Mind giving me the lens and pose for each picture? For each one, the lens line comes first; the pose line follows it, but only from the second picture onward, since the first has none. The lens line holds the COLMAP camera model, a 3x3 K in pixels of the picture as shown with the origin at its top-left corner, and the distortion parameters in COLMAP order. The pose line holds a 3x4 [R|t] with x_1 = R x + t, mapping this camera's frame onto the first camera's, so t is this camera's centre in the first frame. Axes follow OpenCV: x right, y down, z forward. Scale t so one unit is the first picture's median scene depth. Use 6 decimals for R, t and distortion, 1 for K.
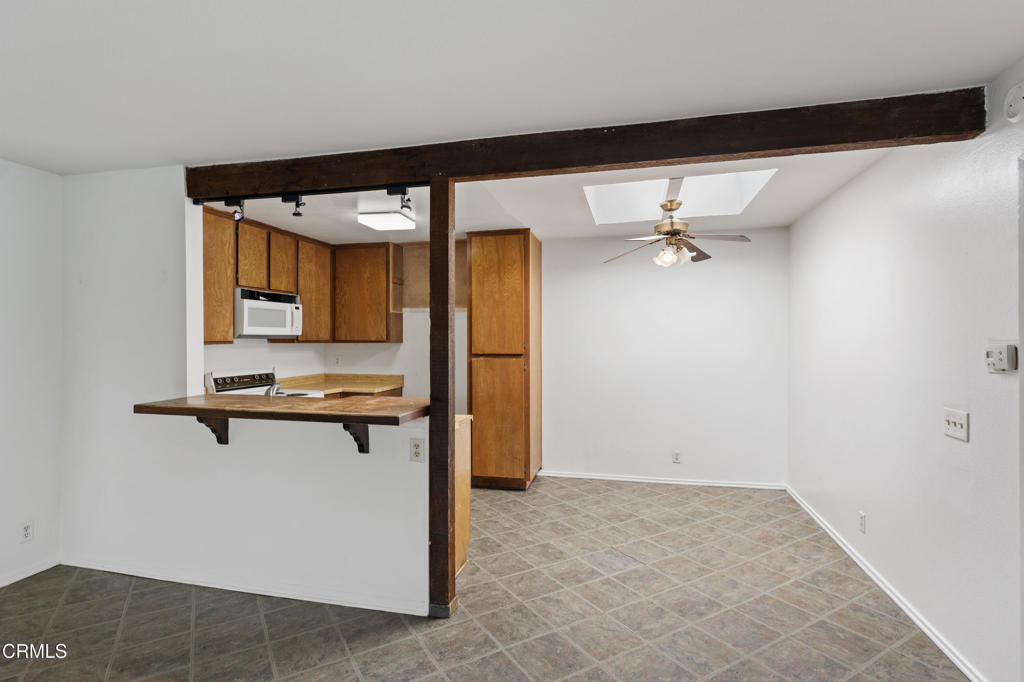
lens RADIAL K [[504.6, 0, 508.3], [0, 504.6, 341.3], [0, 0, 1]] dist [-0.005058, -0.000238]
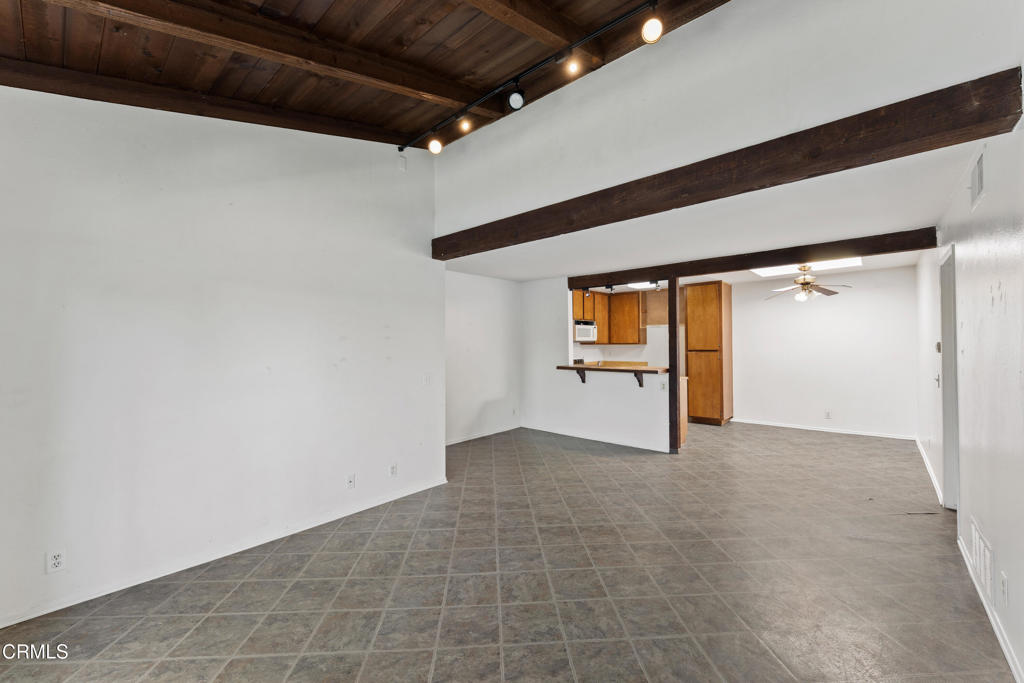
lens RADIAL K [[406.6, 0, 507.1], [0, 406.6, 340.2], [0, 0, 1]] dist [-0.003784, -0.001374]
pose [[0.880698, -0.009862, -0.473575, 0.051664], [0.004546, 0.999913, -0.012370, 0.004498], [0.473656, 0.008742, 0.880667, -0.647332]]
